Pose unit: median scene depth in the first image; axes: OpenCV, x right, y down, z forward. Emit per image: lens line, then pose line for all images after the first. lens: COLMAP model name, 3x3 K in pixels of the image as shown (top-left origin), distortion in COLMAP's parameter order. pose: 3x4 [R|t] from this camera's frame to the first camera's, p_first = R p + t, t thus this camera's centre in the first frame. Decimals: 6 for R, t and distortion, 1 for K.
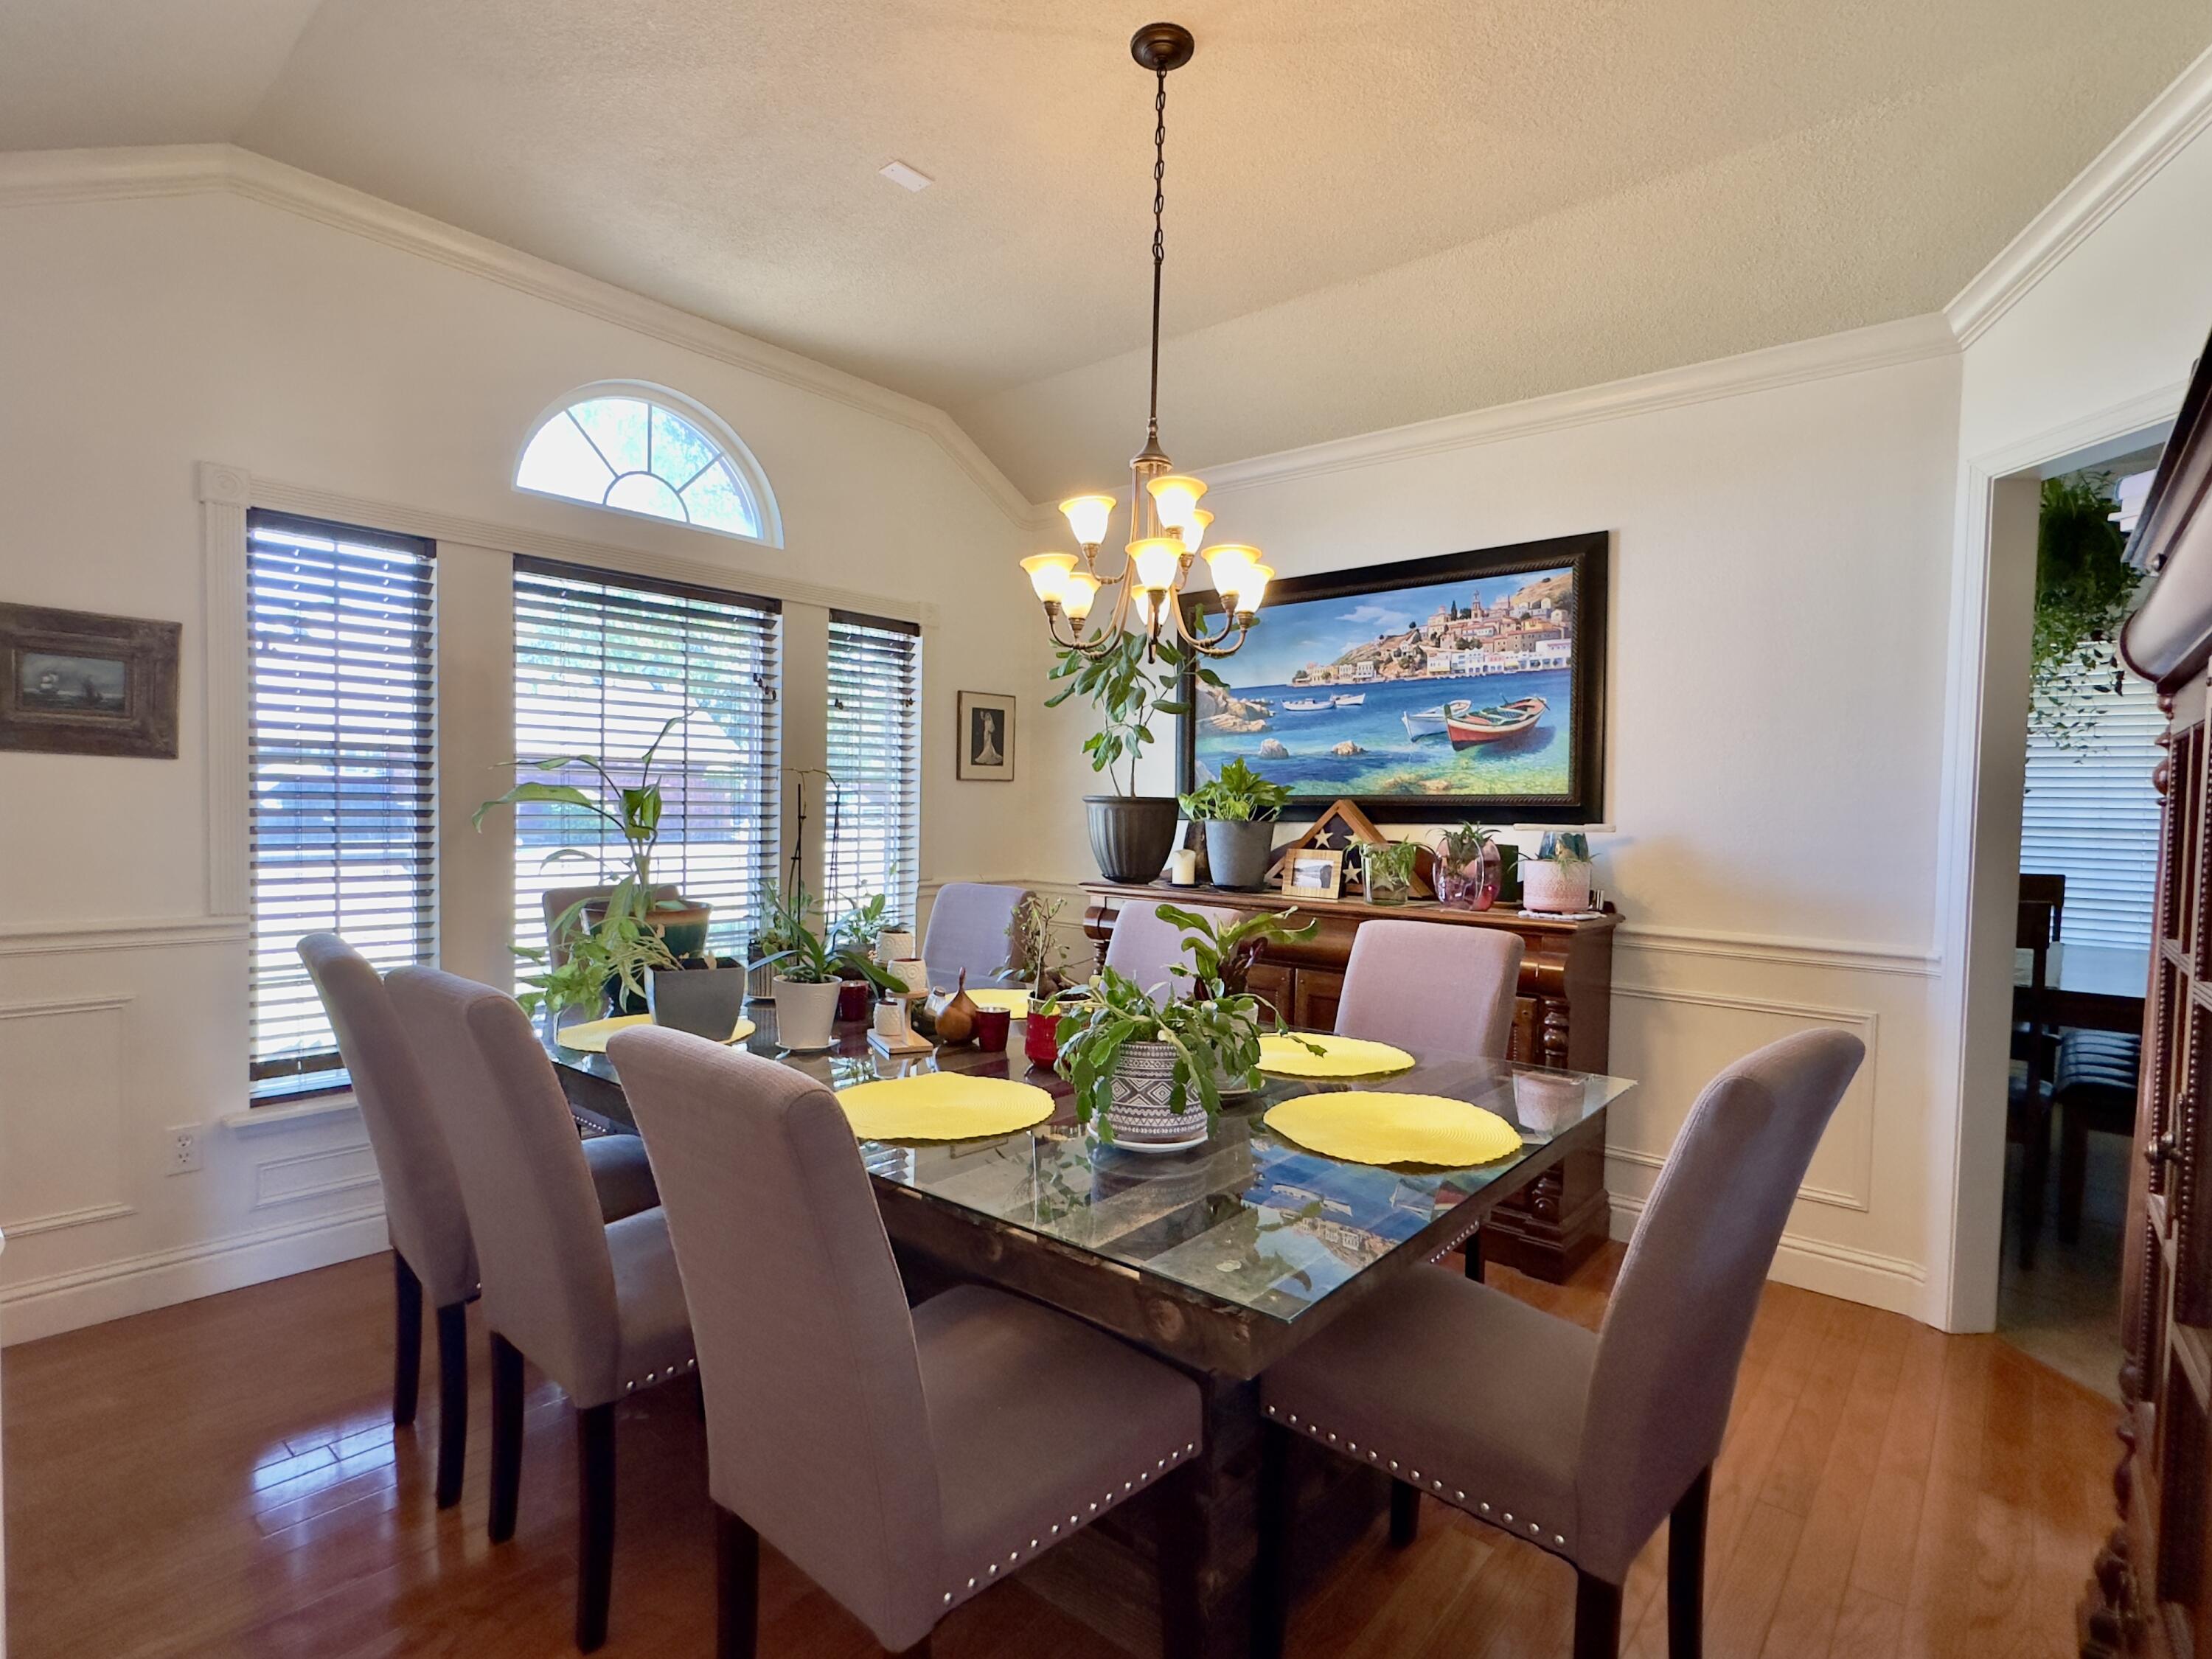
lens RADIAL K [[1114.8, 0, 1106.0], [0, 1114.8, 829.5], [0, 0, 1]] dist [-0.001232, -0.000182]
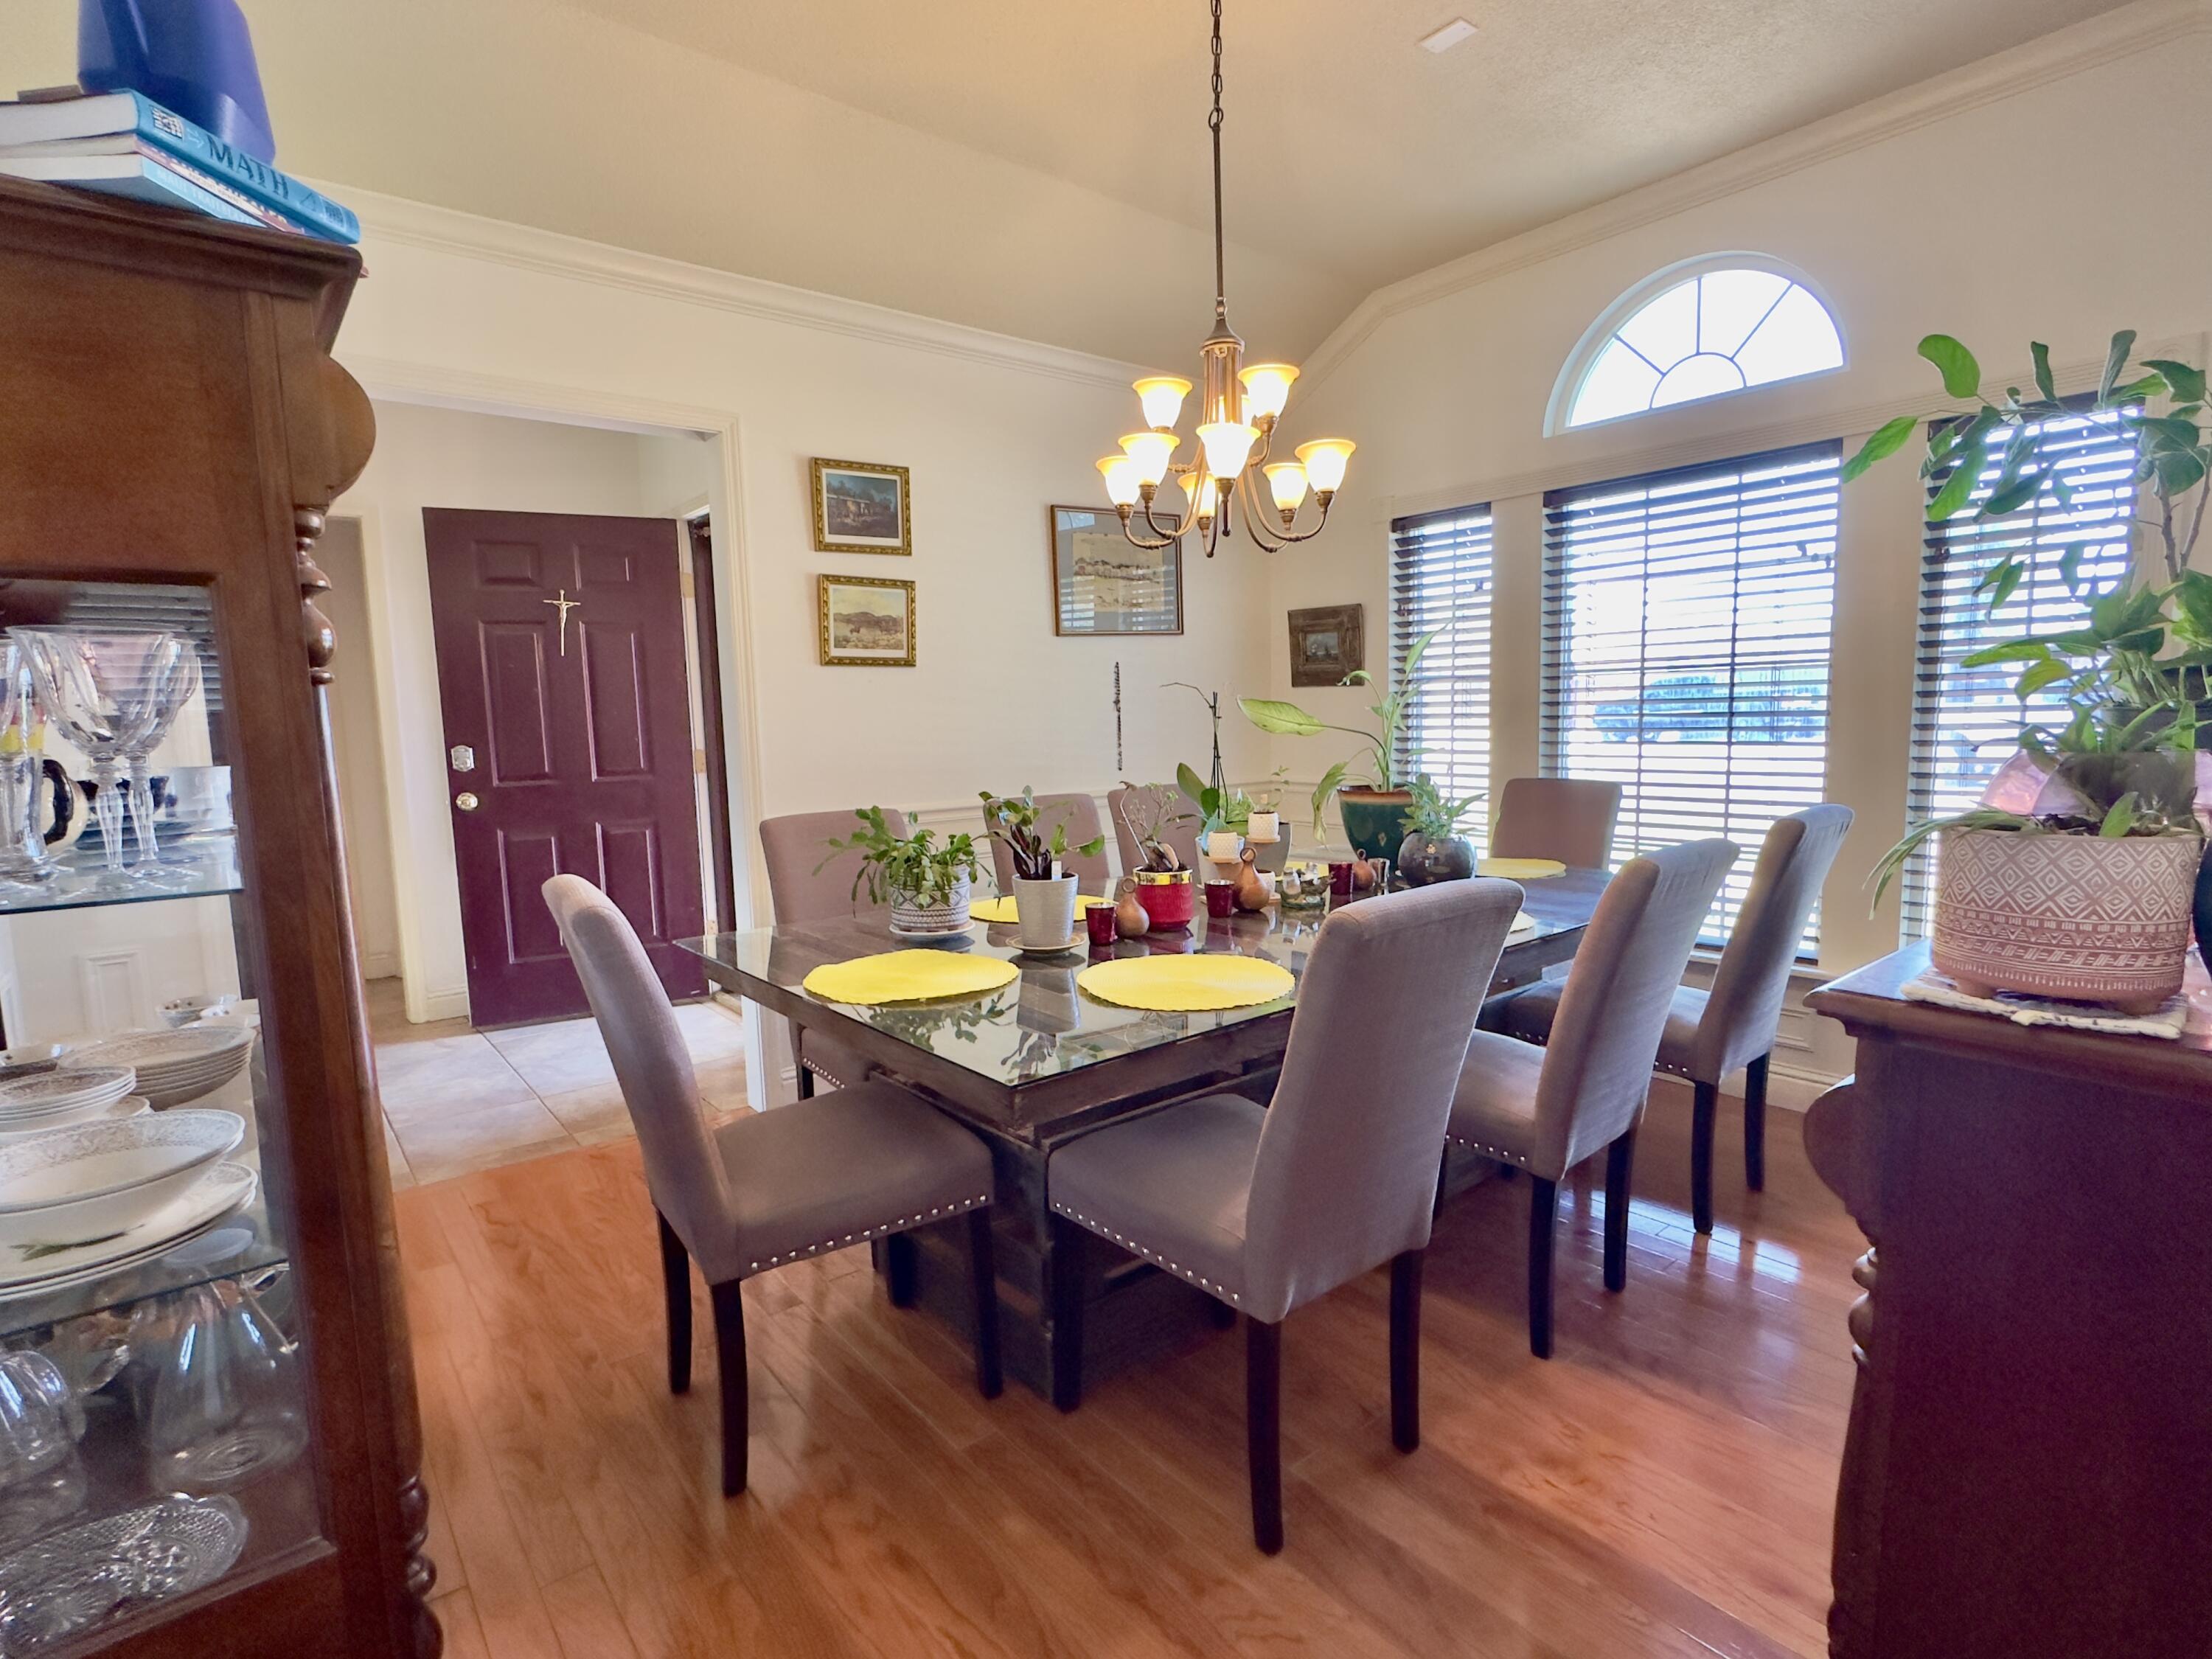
lens RADIAL K [[1114.8, 0, 1106.0], [0, 1114.8, 829.5], [0, 0, 1]] dist [-0.001232, -0.000182]
pose [[-0.200130, 0.092195, -0.975422, 0.695265], [-0.000946, 0.995544, 0.094291, -0.003302], [0.979769, 0.019793, -0.199151, 0.738688]]
